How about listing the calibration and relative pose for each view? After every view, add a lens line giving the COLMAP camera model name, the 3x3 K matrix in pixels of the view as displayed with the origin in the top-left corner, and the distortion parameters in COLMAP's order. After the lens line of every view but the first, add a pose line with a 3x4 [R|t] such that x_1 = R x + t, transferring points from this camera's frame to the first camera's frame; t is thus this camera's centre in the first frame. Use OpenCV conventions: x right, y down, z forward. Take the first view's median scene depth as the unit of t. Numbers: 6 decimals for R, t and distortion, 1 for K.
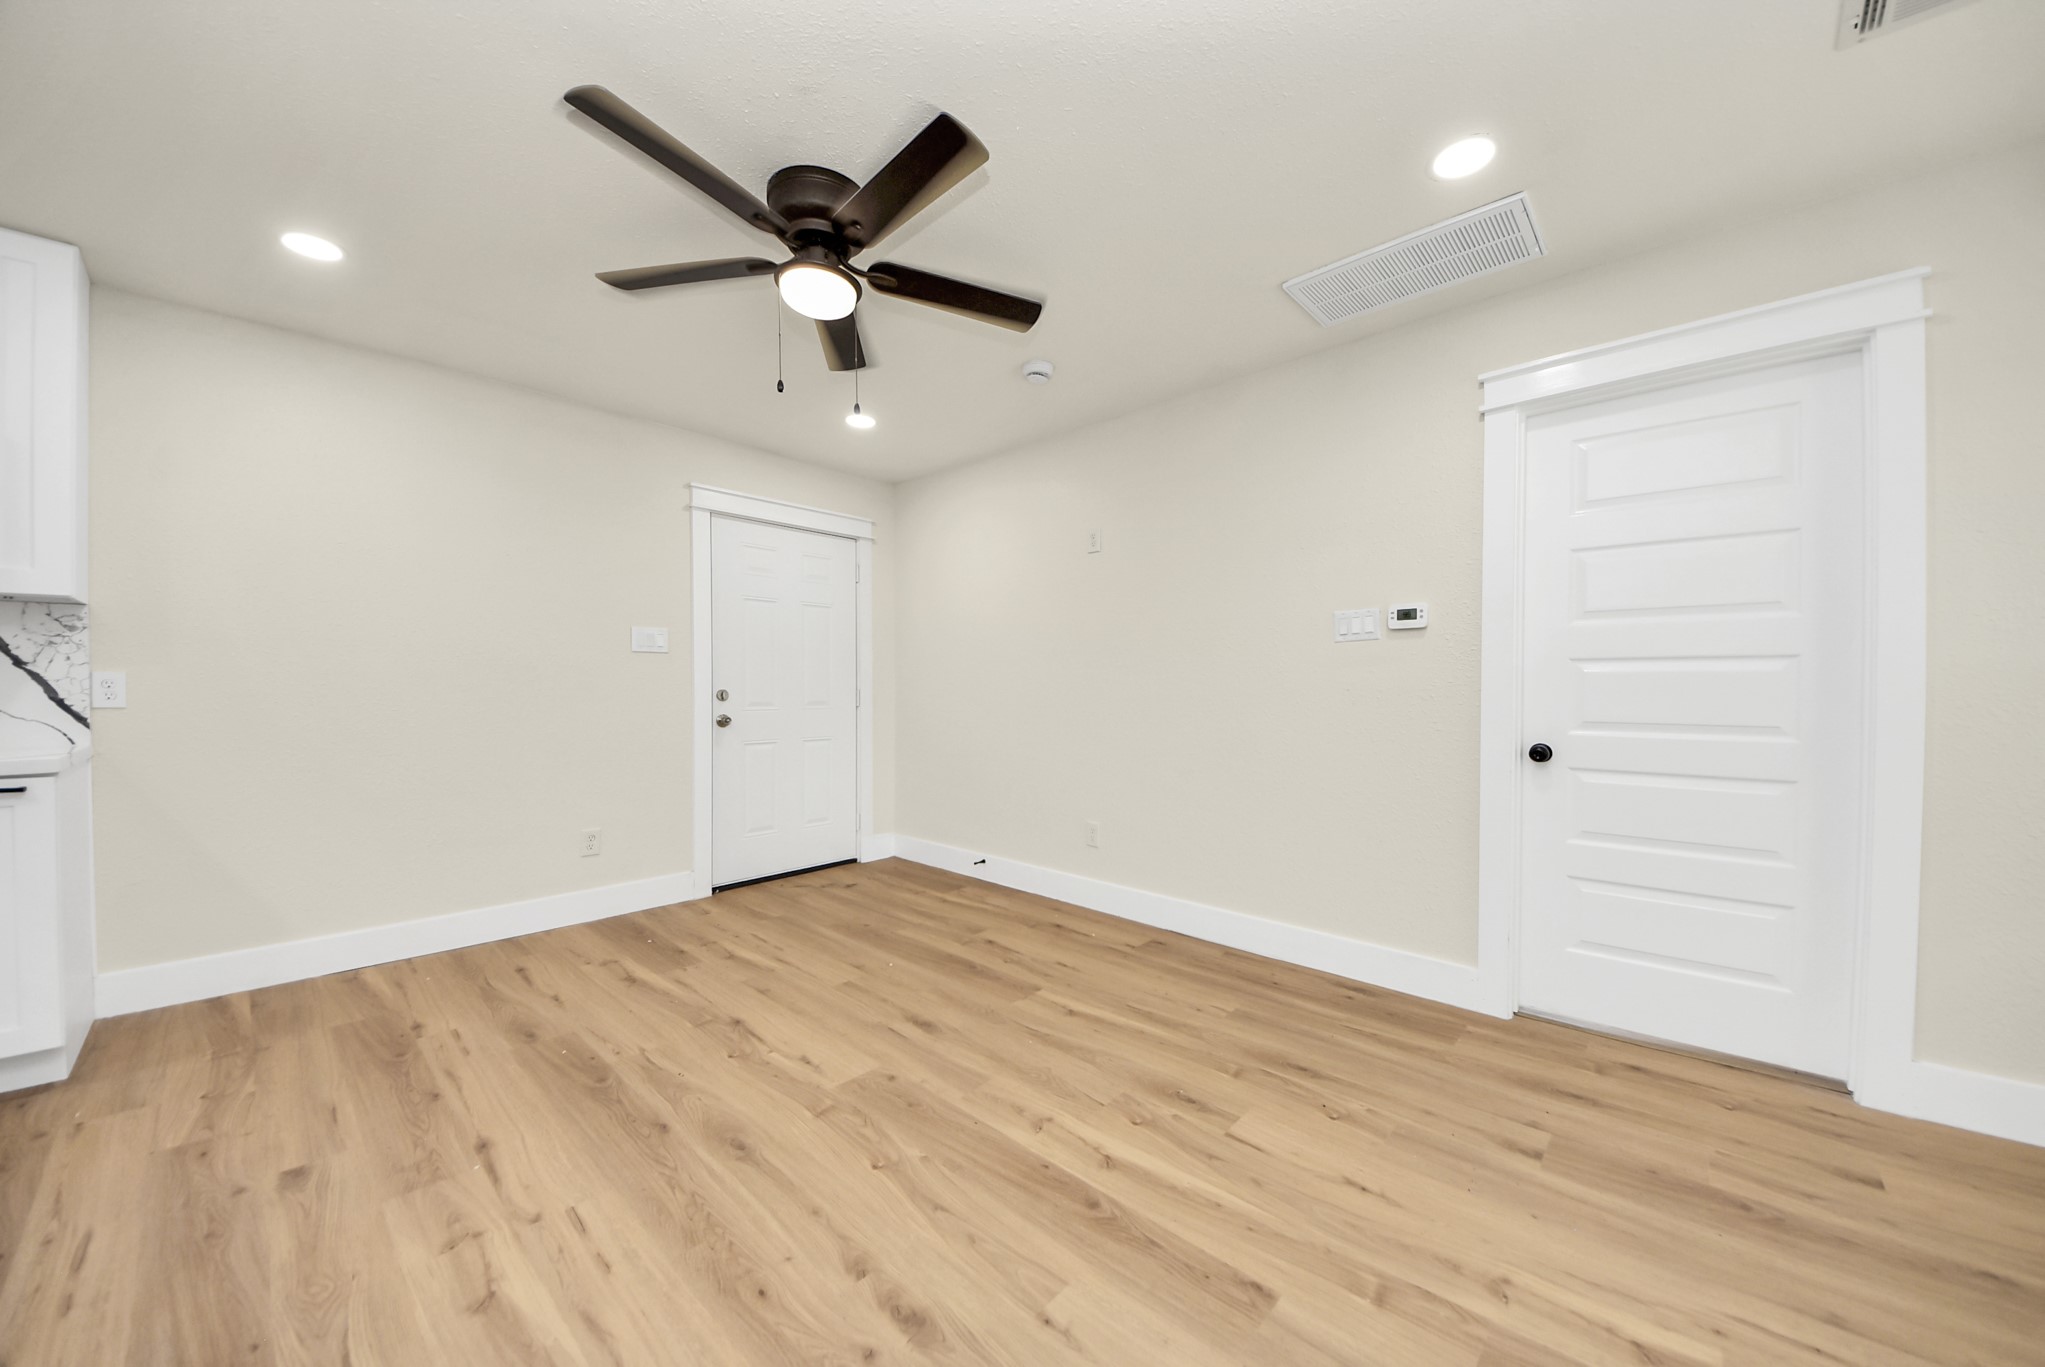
lens RADIAL K [[729.5, 0, 1033.0], [0, 729.5, 691.7], [0, 0, 1]] dist [0.030067, -0.020250]
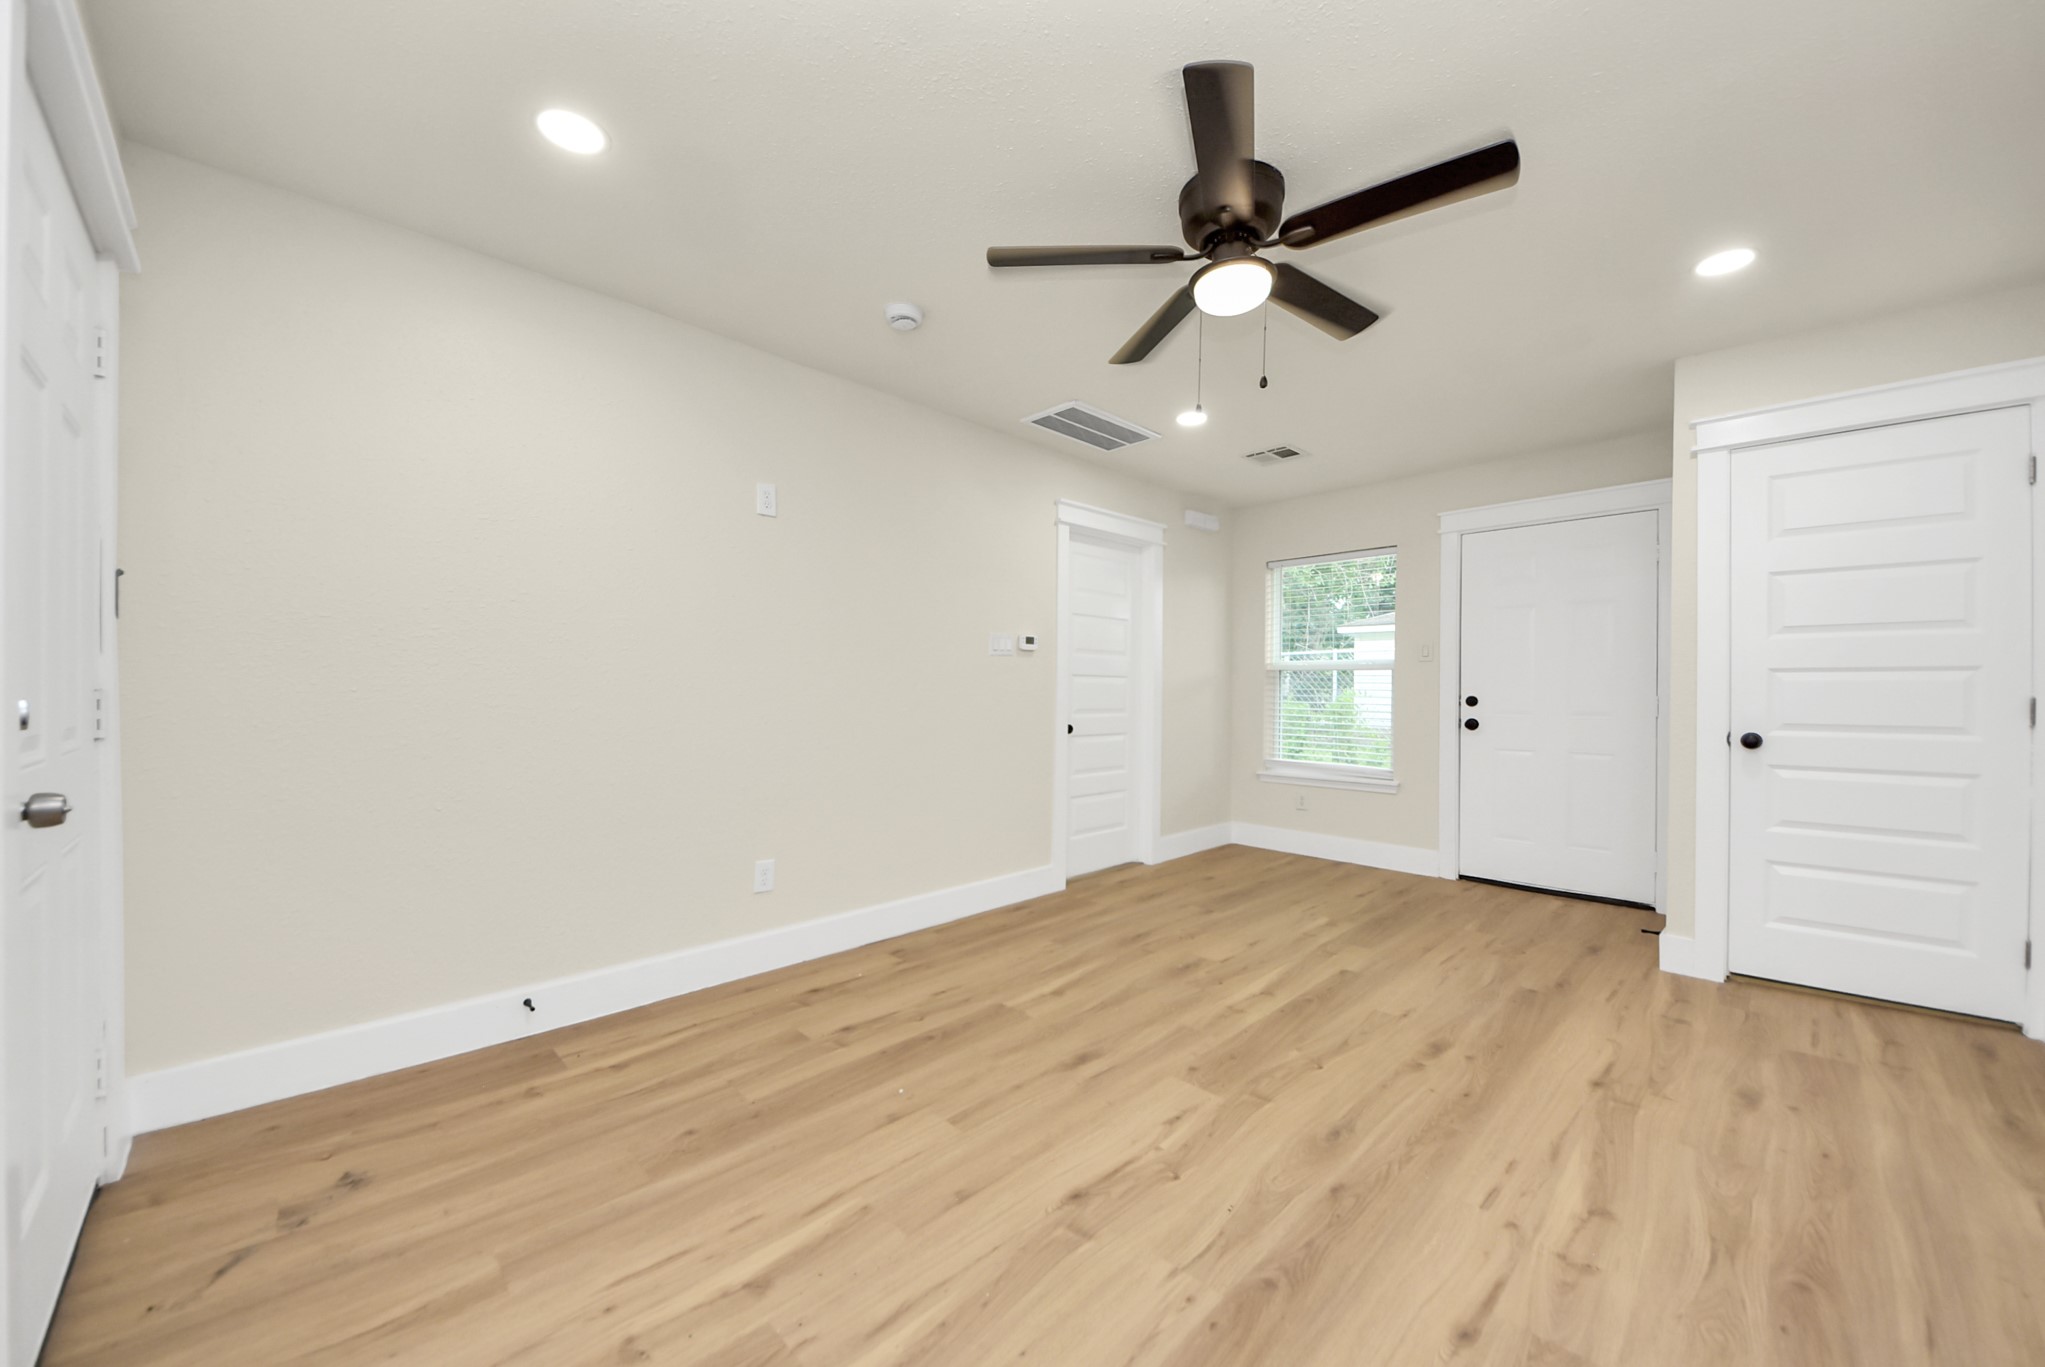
lens RADIAL K [[767.7, 0, 1038.2], [0, 767.7, 686.4], [0, 0, 1]] dist [0.052820, -0.029357]
pose [[0.029833, 0.002691, 0.999551, -1.147142], [-0.000617, 0.999996, -0.002674, -0.011155], [-0.999555, -0.000537, 0.029835, 1.047608]]
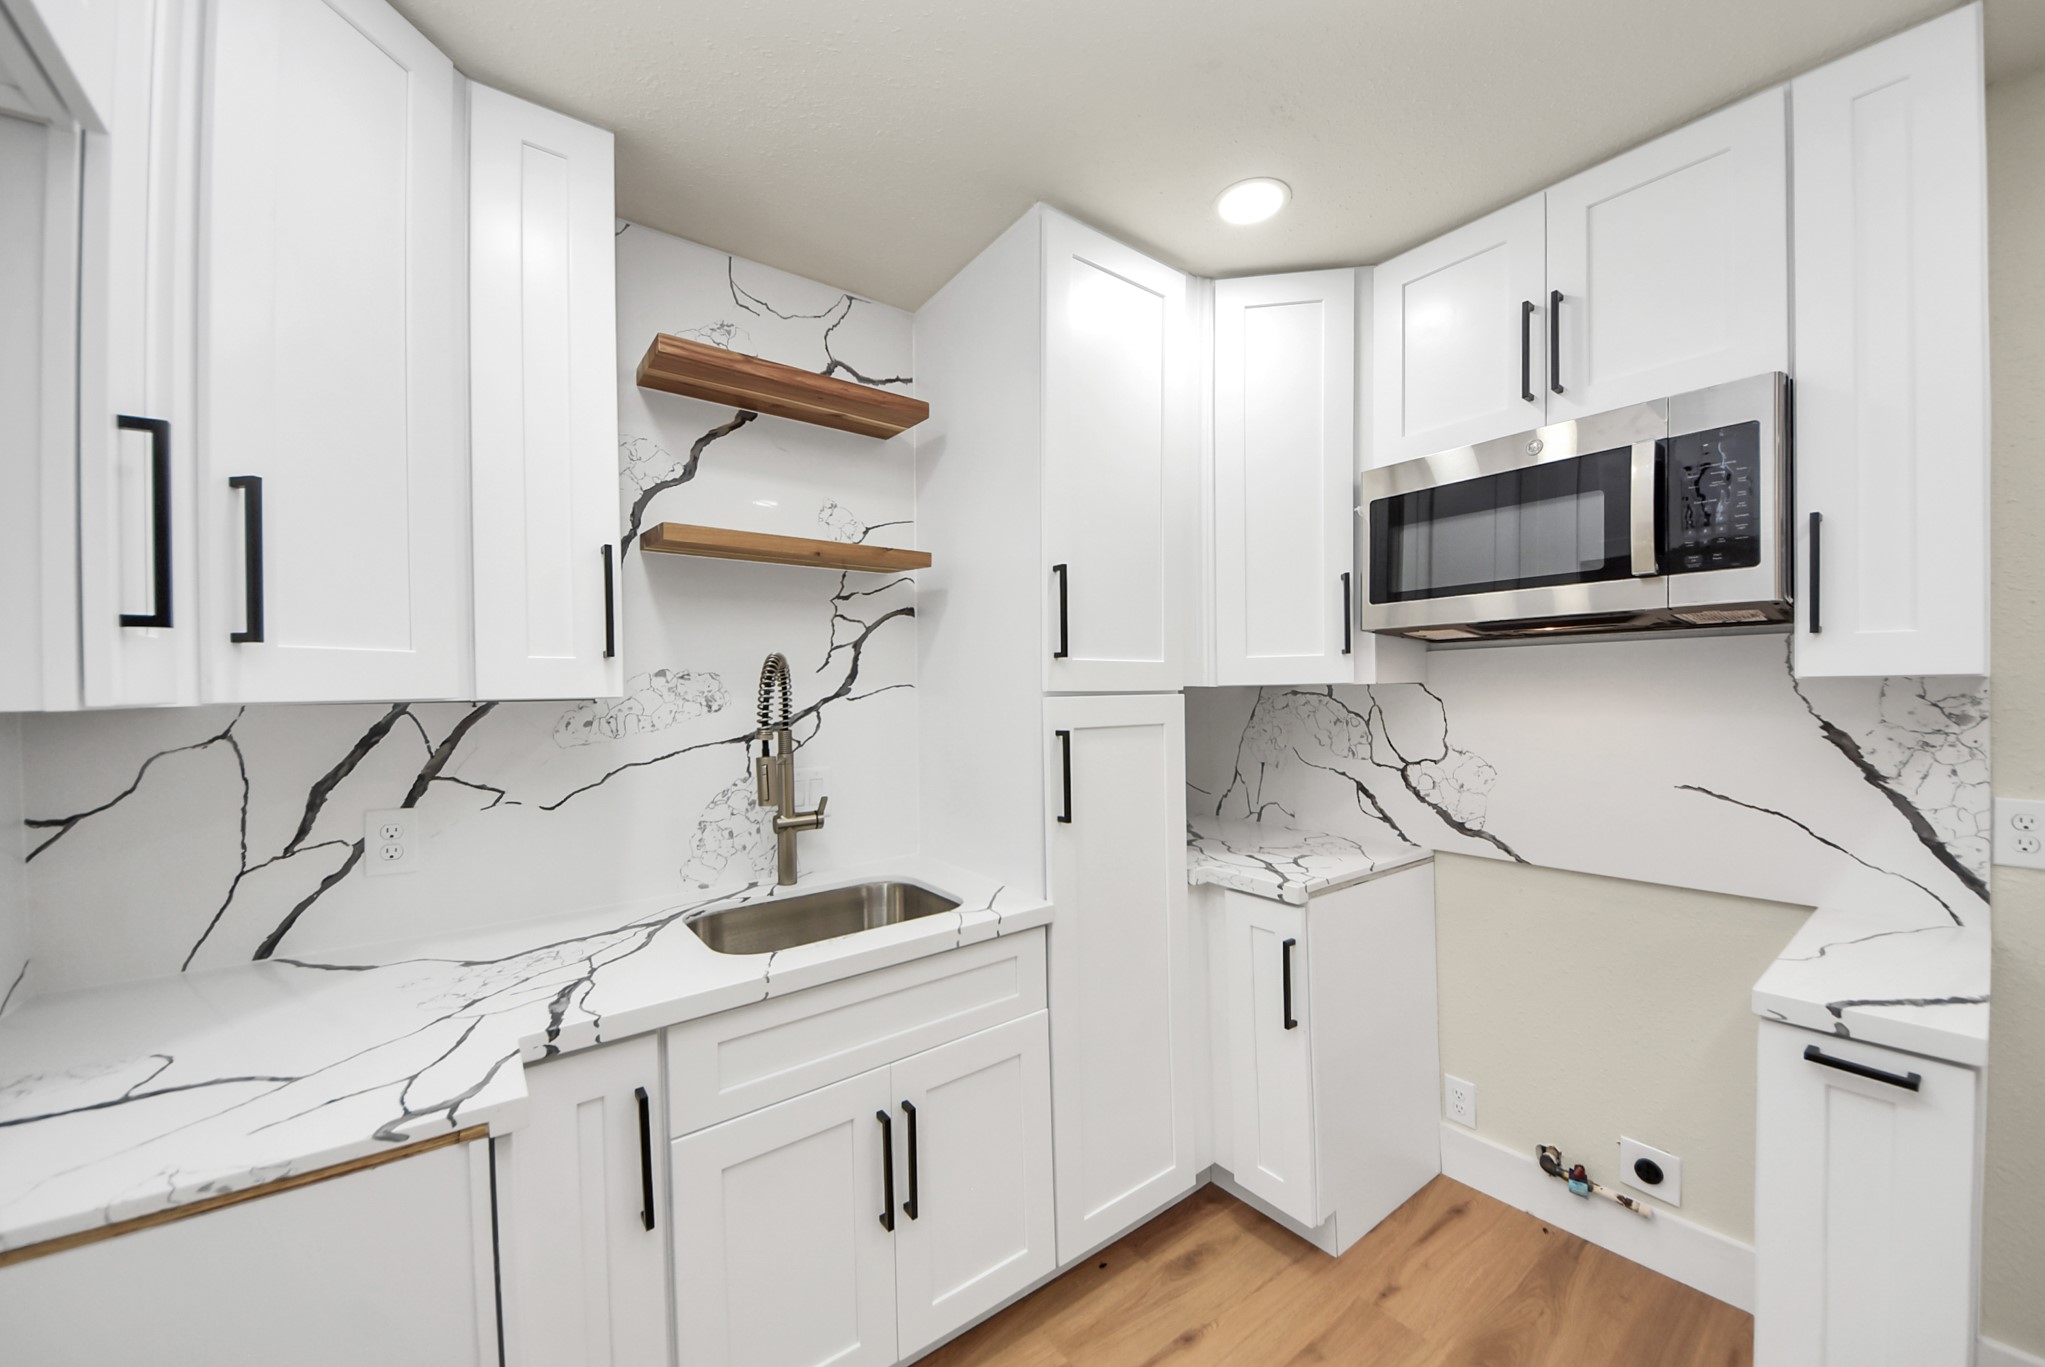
lens RADIAL K [[742.6, 0, 1038.7], [0, 742.6, 692.1], [0, 0, 1]] dist [0.031122, -0.023822]
pose [[-0.179420, 0.014995, -0.983658, -0.637561], [0.004885, 0.999885, 0.014351, -0.120584], [0.983760, -0.002231, -0.179473, 0.394167]]
